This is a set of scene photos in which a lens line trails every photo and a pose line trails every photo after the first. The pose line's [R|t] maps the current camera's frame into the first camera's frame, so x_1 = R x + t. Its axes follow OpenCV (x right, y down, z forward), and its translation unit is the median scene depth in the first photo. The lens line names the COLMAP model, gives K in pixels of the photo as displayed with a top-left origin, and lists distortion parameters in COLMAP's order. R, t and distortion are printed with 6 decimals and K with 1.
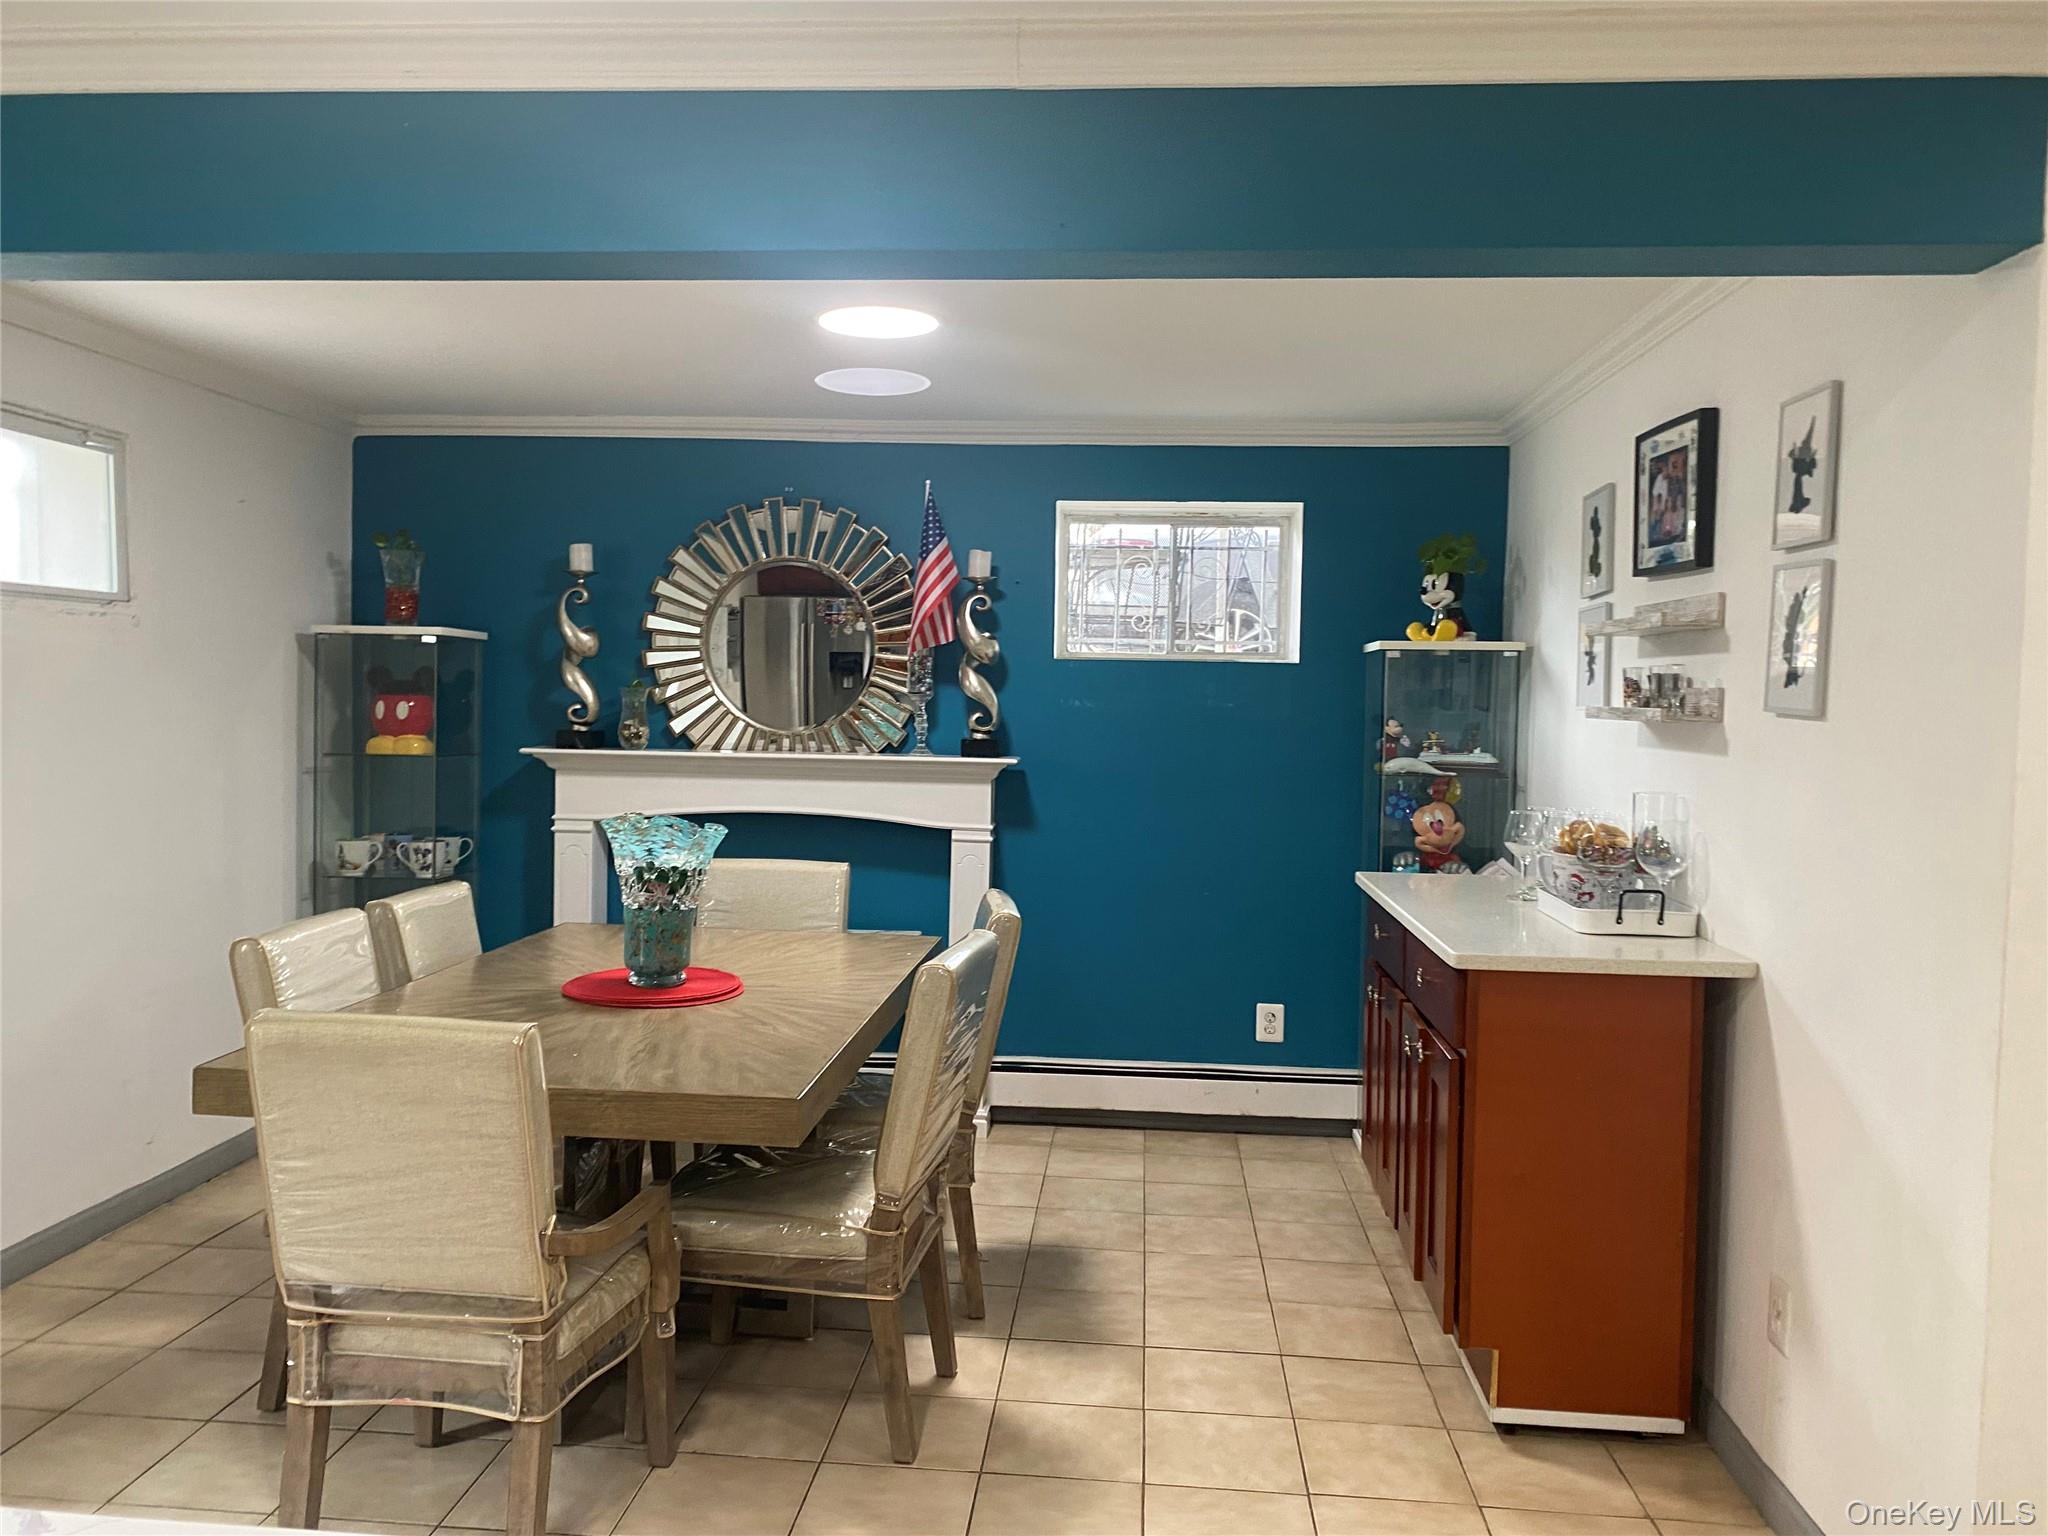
lens RADIAL K [[1568.4, 0, 1009.7], [0, 1568.4, 774.5], [0, 0, 1]] dist [0.034730, -0.042989]
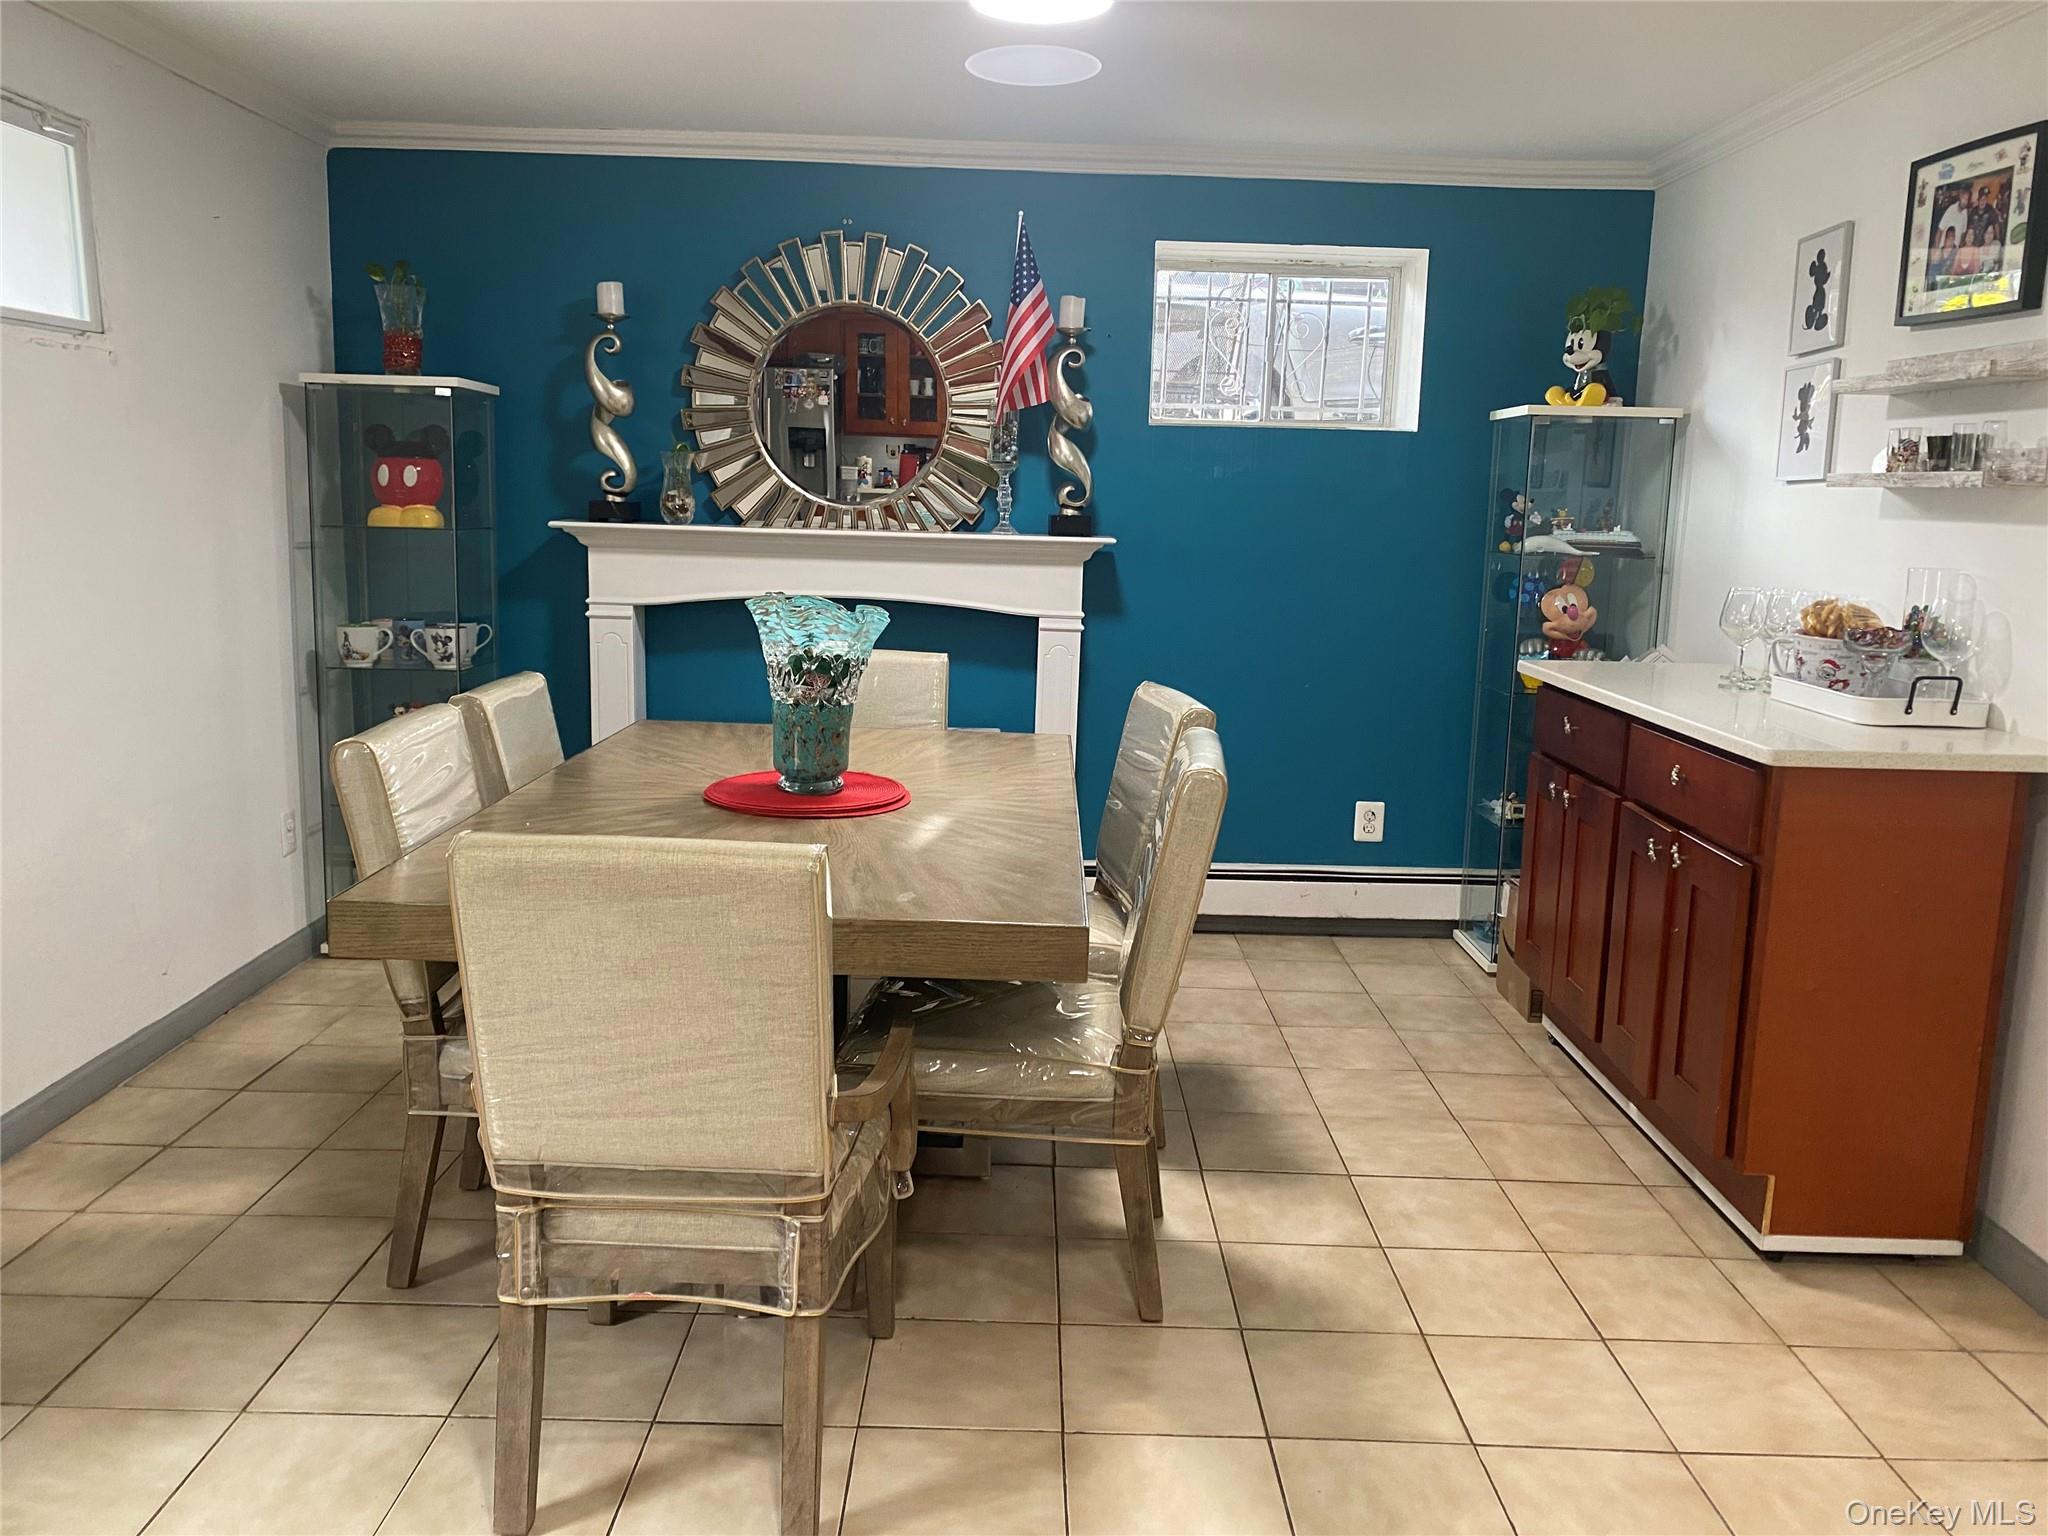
lens RADIAL K [[1568.4, 0, 1037.4], [0, 1568.4, 758.7], [0, 0, 1]] dist [0.034730, -0.042989]
pose [[0.995956, -0.008205, 0.089469, -0.161087], [-0.002691, 0.992649, 0.120996, 0.010337], [-0.089804, -0.120747, 0.988613, 0.126201]]
